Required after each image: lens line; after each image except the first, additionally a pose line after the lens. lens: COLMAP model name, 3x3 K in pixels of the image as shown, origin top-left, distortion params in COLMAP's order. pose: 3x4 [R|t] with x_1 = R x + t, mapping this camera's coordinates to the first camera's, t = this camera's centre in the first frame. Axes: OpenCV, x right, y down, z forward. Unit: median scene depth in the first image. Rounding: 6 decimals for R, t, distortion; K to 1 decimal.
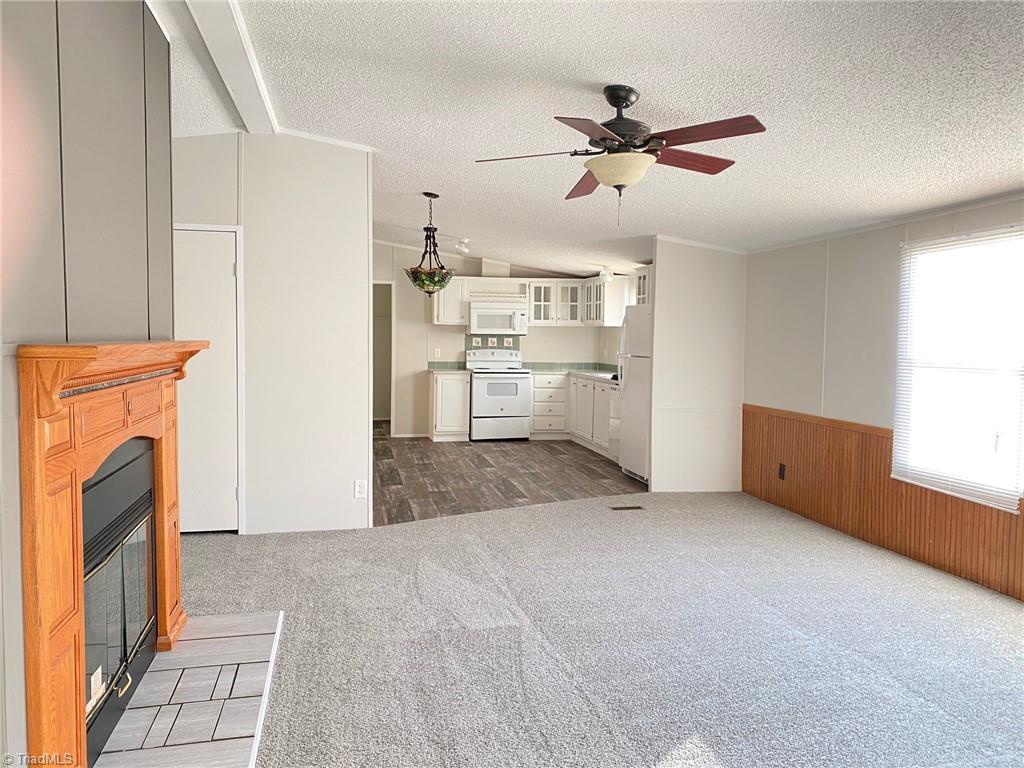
lens RADIAL K [[786.5, 0, 519.2], [0, 786.5, 377.5], [0, 0, 1]] dist [0.026995, -0.017946]
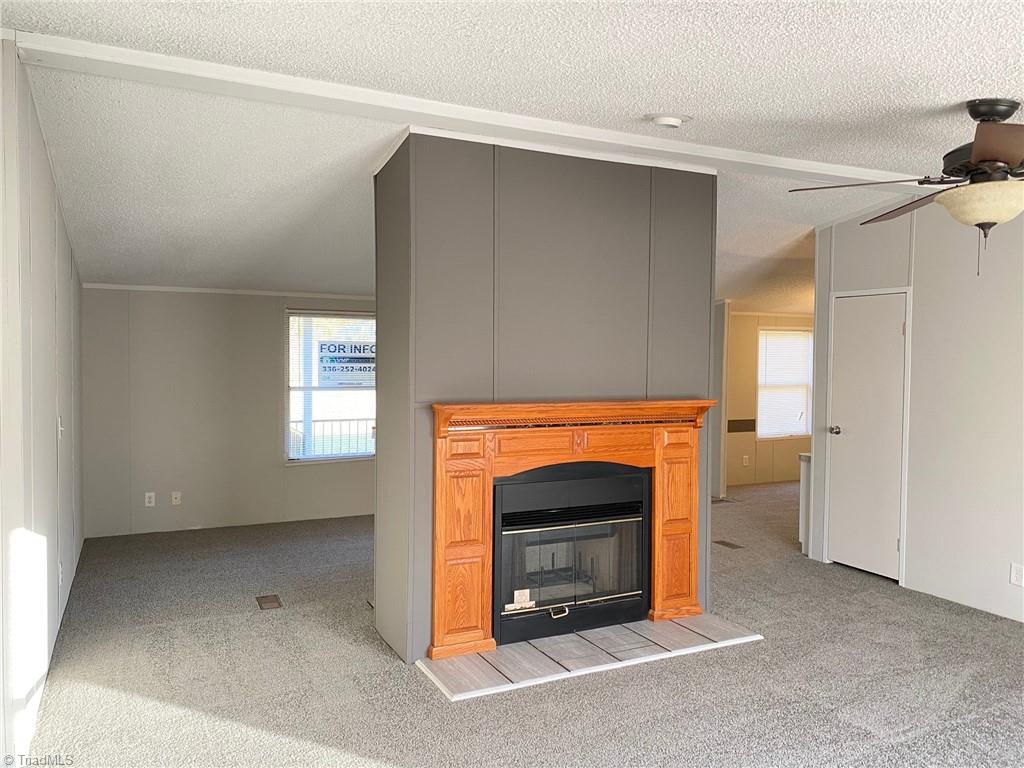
lens RADIAL K [[786.5, 0, 512.4], [0, 786.5, 389.1], [0, 0, 1]] dist [0.026995, -0.017946]
pose [[0.229921, 0.033238, -0.972642, 0.660585], [-0.056628, 0.998180, 0.020725, -0.062083], [0.971560, 0.050314, 0.231385, 0.326639]]
